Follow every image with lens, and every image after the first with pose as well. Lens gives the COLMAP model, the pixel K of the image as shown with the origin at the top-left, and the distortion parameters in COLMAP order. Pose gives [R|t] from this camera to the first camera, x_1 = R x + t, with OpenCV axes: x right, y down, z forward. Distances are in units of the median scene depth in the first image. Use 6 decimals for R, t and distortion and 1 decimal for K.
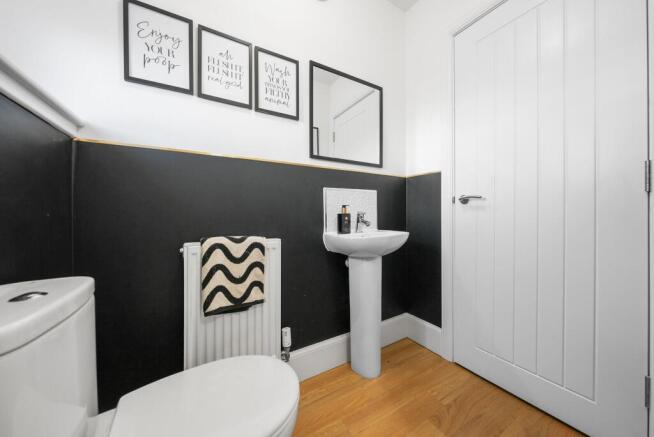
lens RADIAL K [[229.3, 0, 330.0], [0, 229.3, 216.3], [0, 0, 1]] dist [-0.016125, 0.001563]
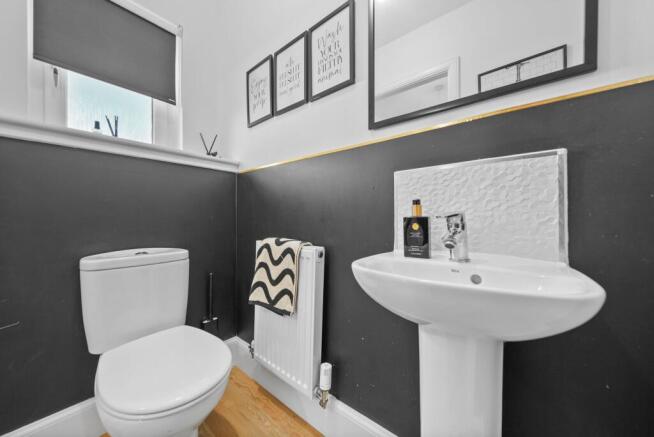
lens RADIAL K [[229.3, 0, 325.9], [0, 229.3, 219.2], [0, 0, 1]] dist [-0.016125, 0.001563]
pose [[0.328723, 0.016554, -0.944281, 0.537447], [-0.006418, 0.999862, 0.015294, -0.014889], [0.944405, 0.001033, 0.328784, 0.748706]]
